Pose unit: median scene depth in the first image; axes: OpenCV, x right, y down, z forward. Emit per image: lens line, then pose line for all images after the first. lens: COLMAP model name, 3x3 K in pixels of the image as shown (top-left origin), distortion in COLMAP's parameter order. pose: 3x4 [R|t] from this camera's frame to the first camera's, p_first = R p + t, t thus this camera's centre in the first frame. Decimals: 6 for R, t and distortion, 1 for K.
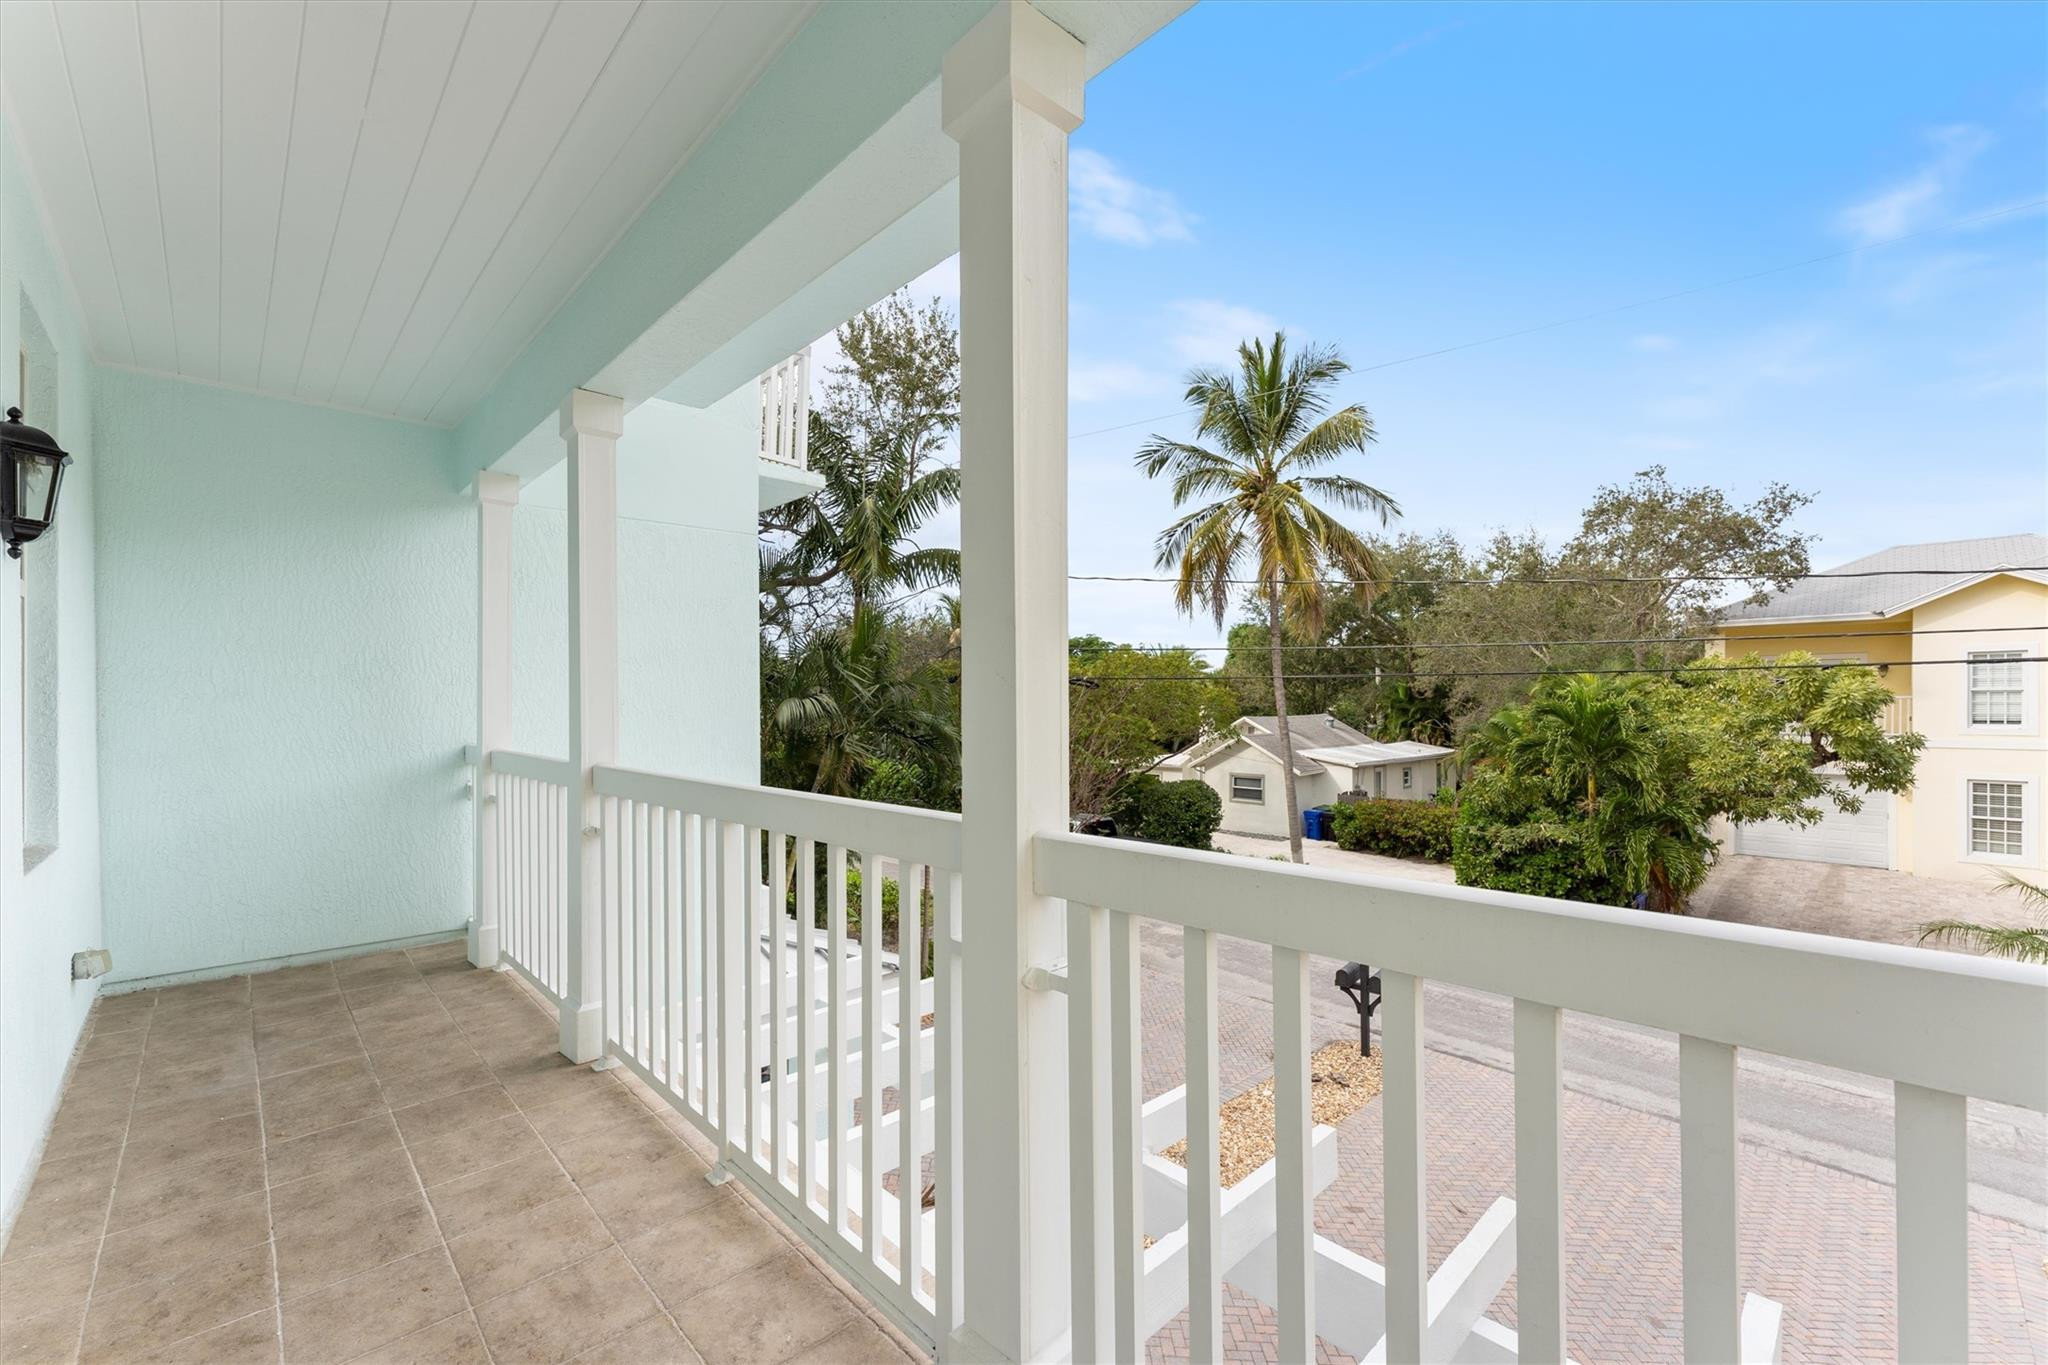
lens RADIAL K [[839.8, 0, 1007.6], [0, 839.8, 706.1], [0, 0, 1]] dist [0.000698, -0.000037]
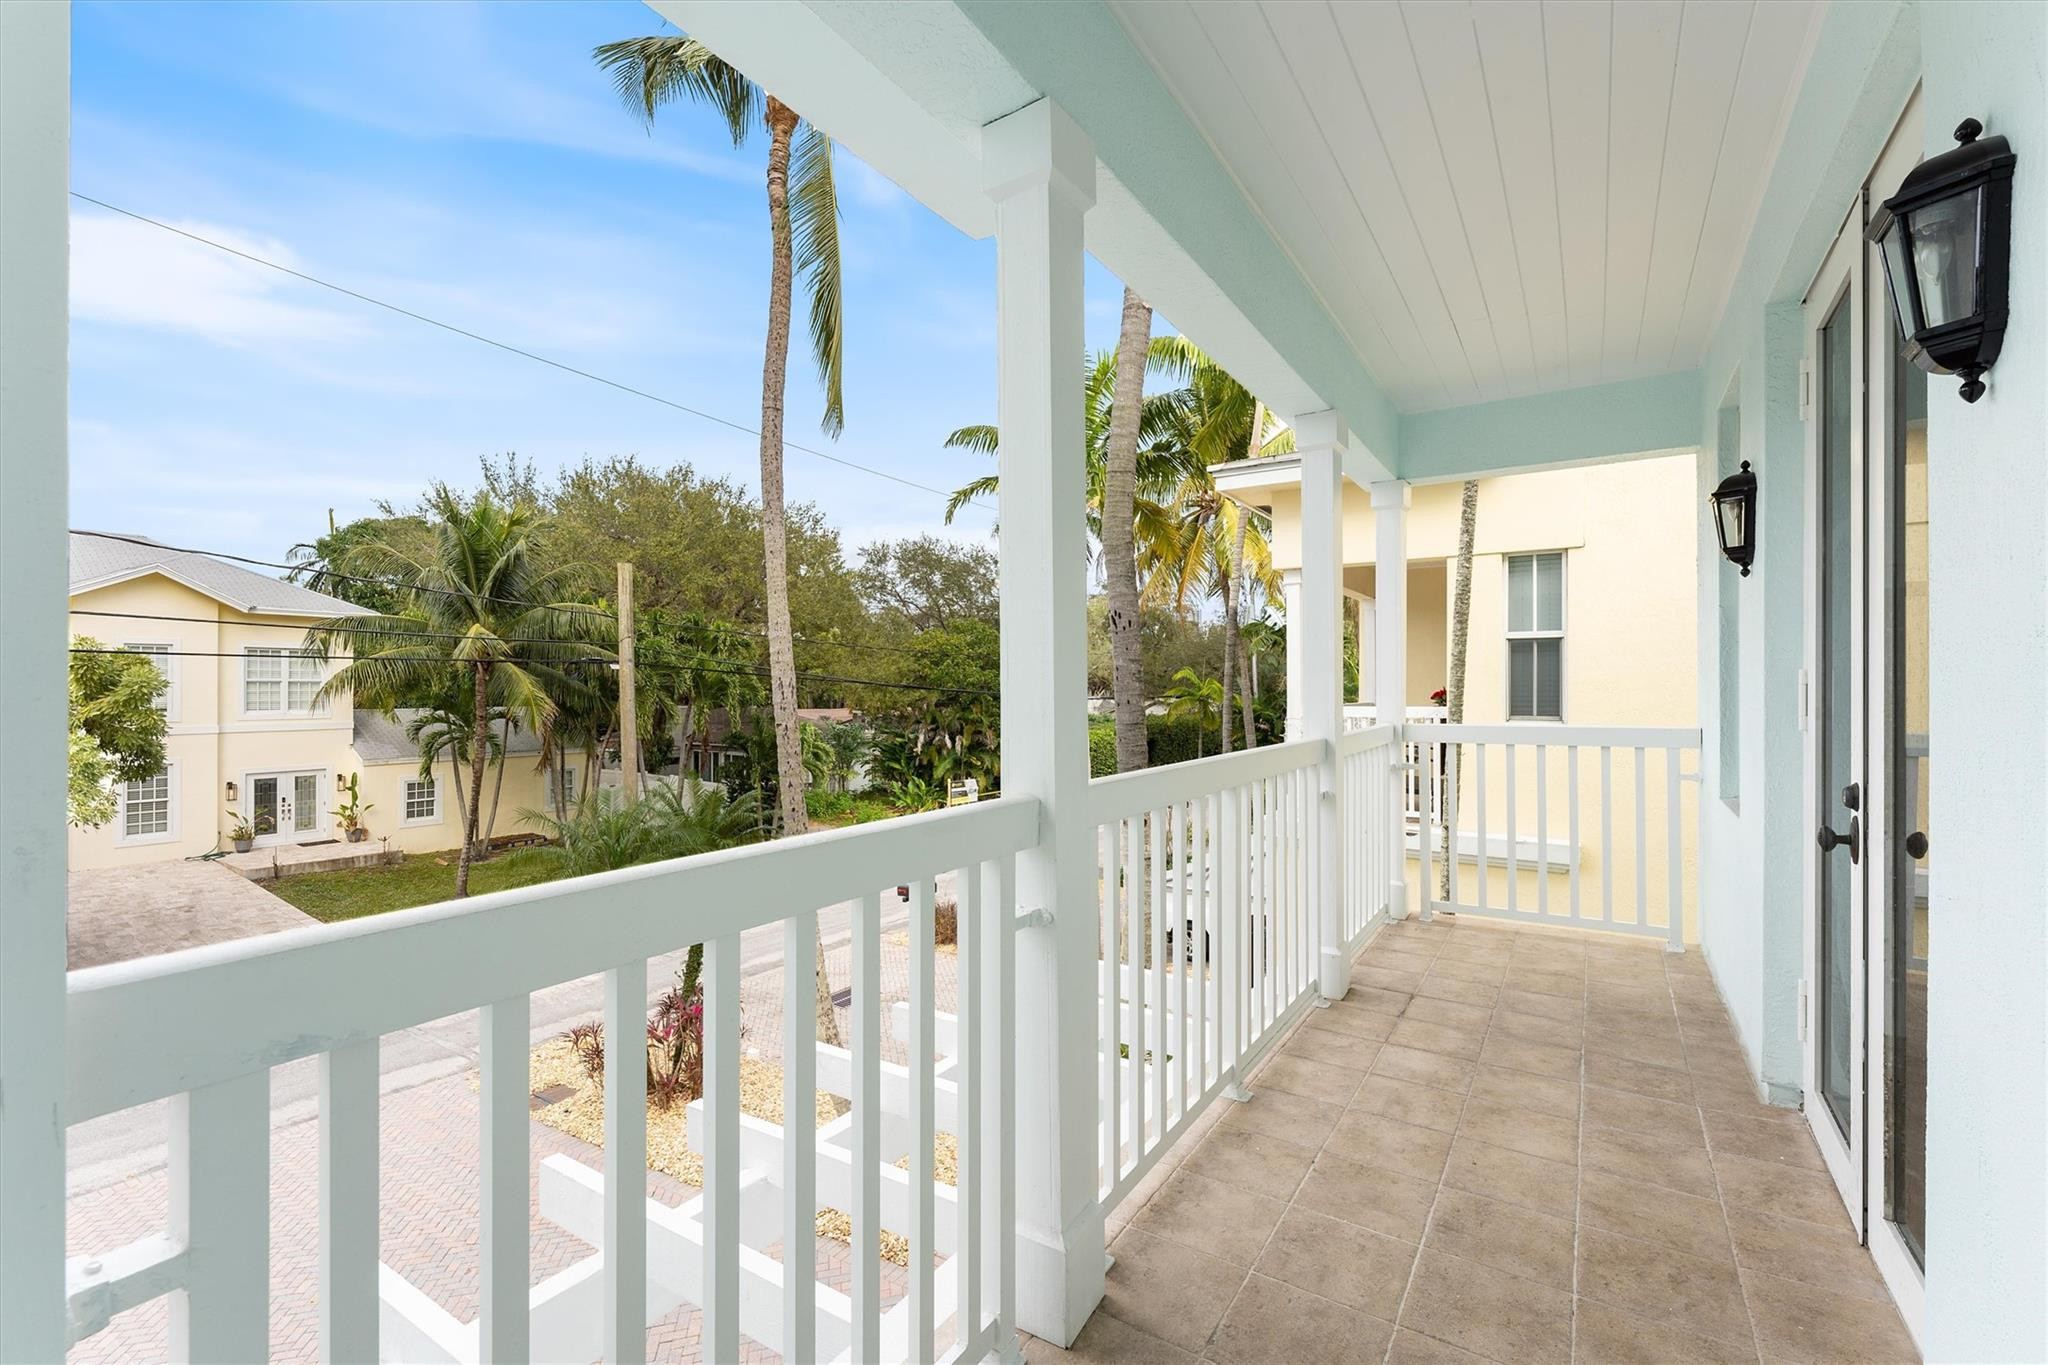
lens RADIAL K [[882.3, 0, 1024.0], [0, 882.3, 682.5], [0, 0, 1]] dist [-0.000164, -0.000162]
pose [[-0.246059, 0.011908, 0.969182, -1.343659], [0.003355, 0.999929, -0.011434, 0.002295], [-0.969249, 0.000438, -0.246081, 1.467276]]
